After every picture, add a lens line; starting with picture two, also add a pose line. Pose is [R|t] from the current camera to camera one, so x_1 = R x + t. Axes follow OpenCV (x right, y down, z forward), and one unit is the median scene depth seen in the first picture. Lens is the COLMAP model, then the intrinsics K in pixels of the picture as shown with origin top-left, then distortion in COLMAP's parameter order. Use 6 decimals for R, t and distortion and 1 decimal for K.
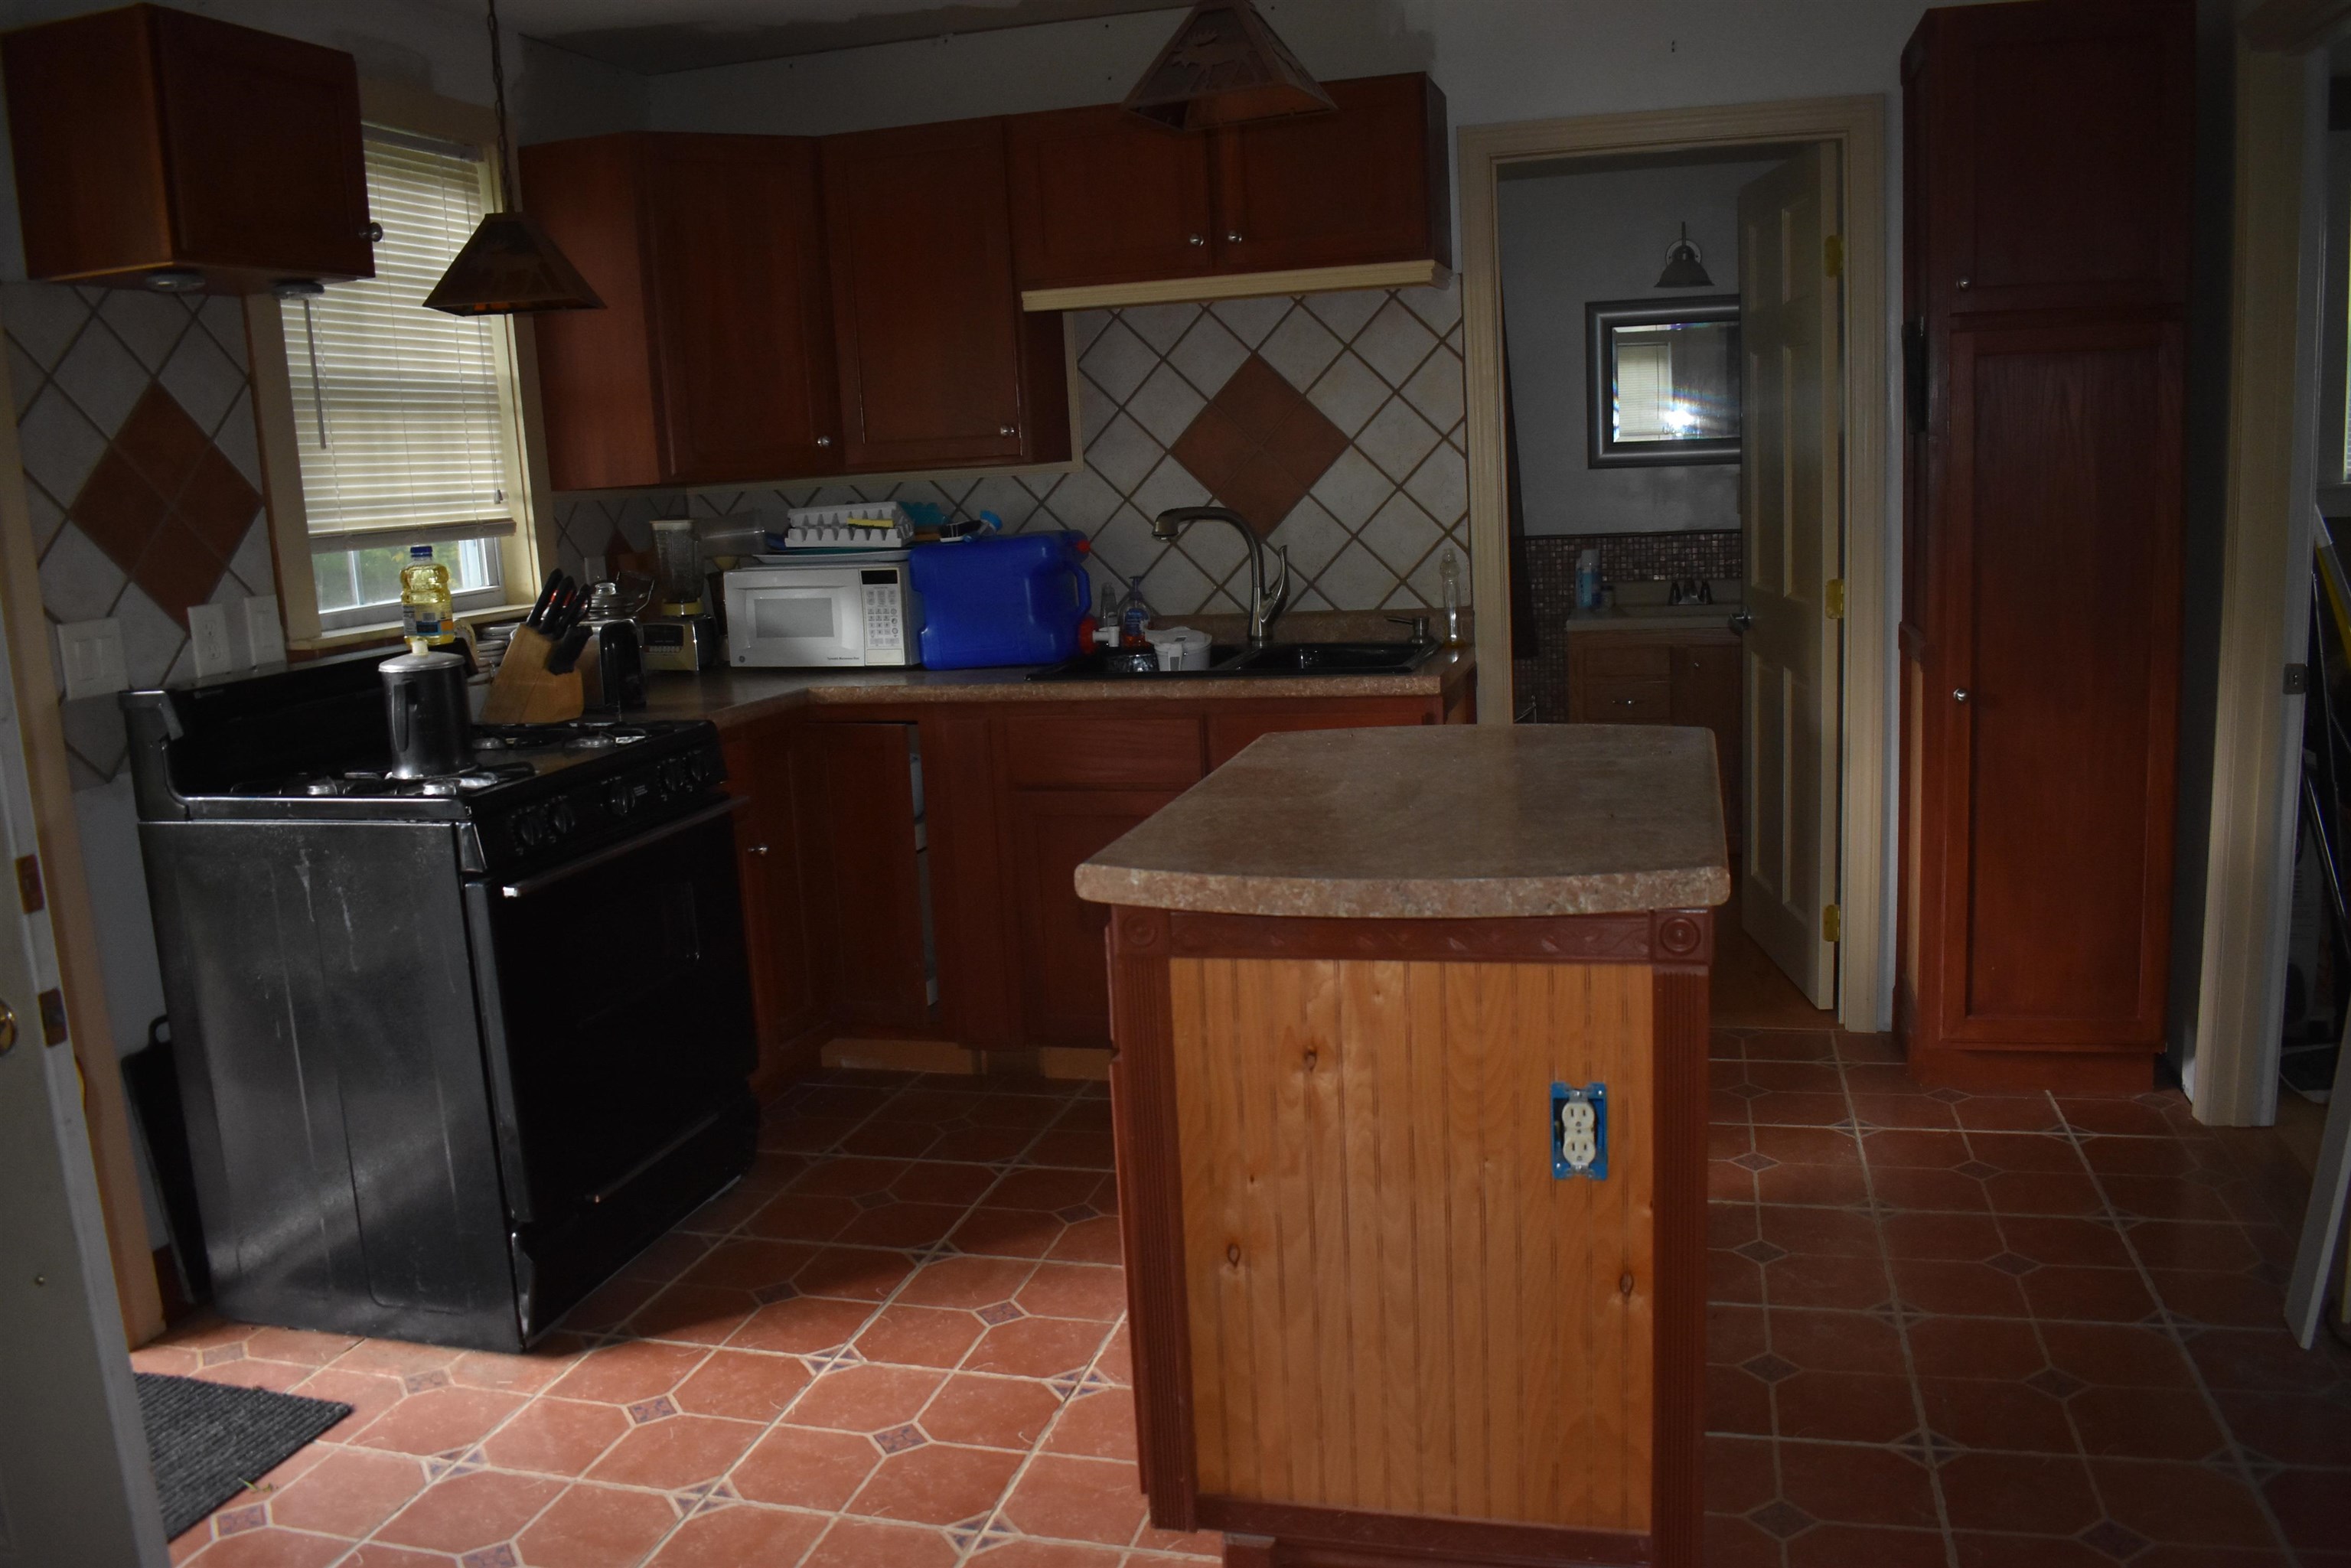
lens RADIAL K [[1867.7, 0, 1192.8], [0, 1867.7, 788.3], [0, 0, 1]] dist [-0.087309, -0.000449]
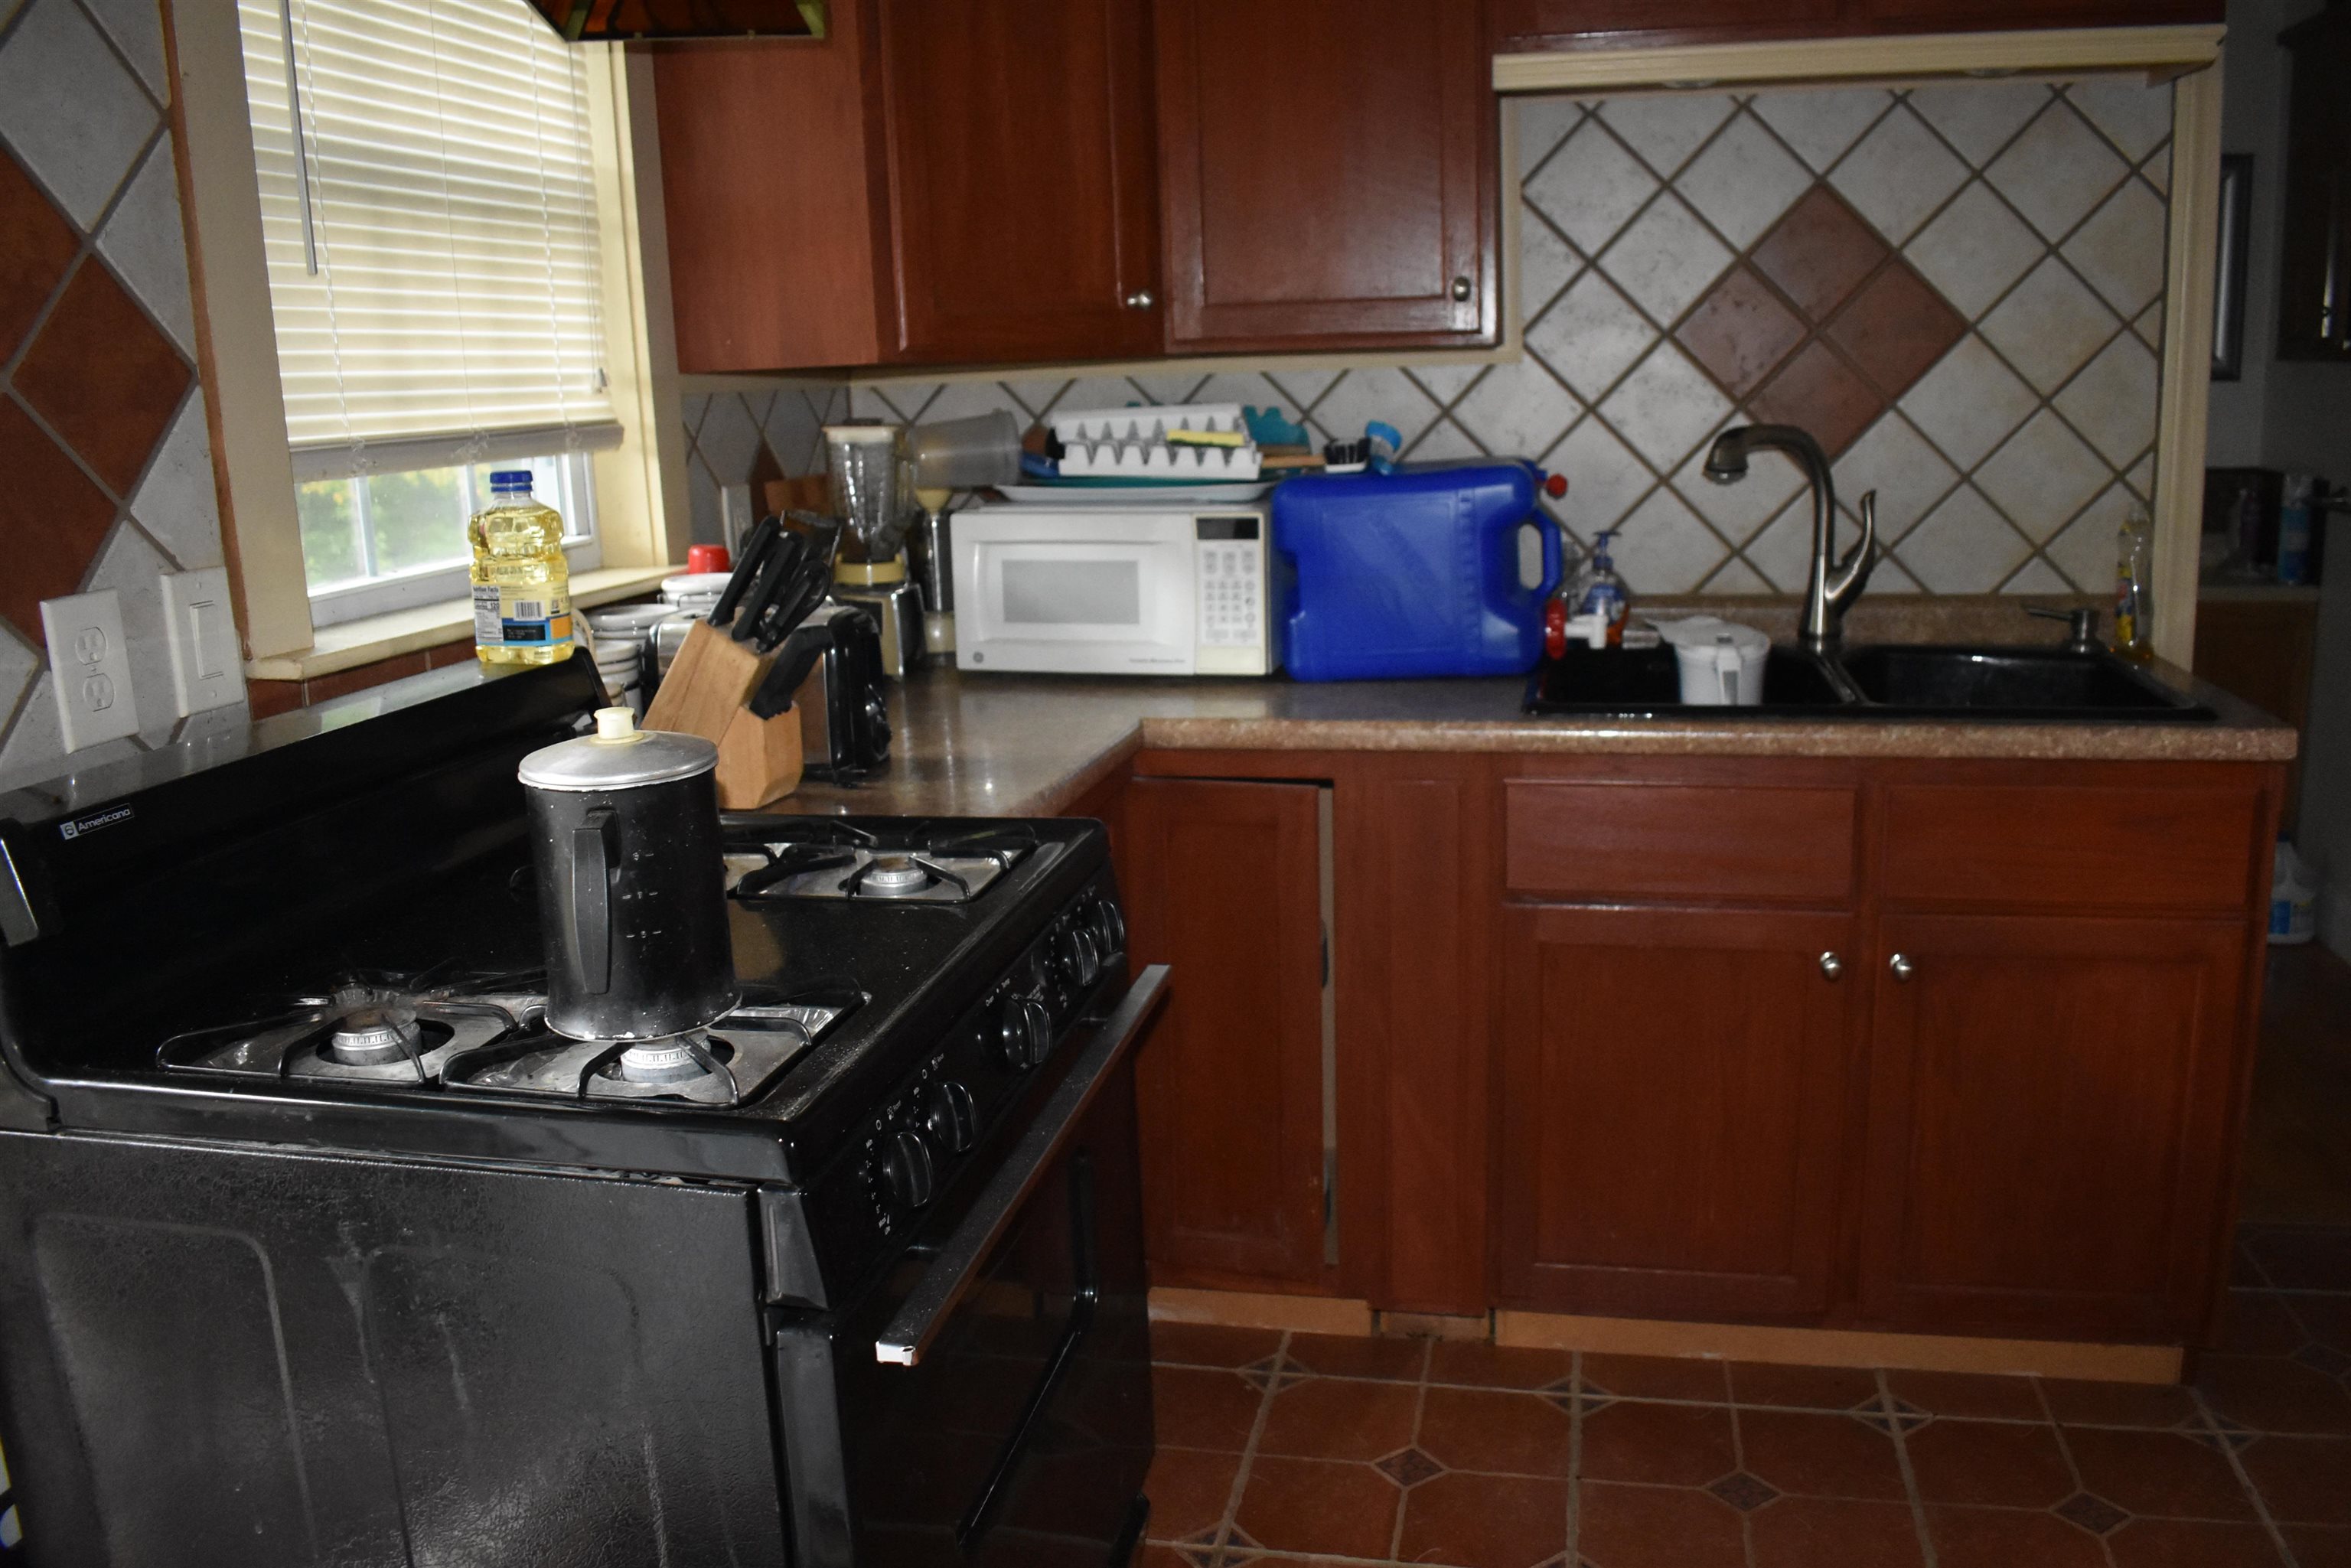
lens RADIAL K [[1882.1, 0, 1185.3], [0, 1882.1, 779.1], [0, 0, 1]] dist [-0.093472, 0.017497]
pose [[0.998406, 0.005840, 0.056135, -0.217490], [-0.008027, 0.999214, 0.038823, -0.056241], [-0.055865, -0.039212, 0.997668, 0.392650]]
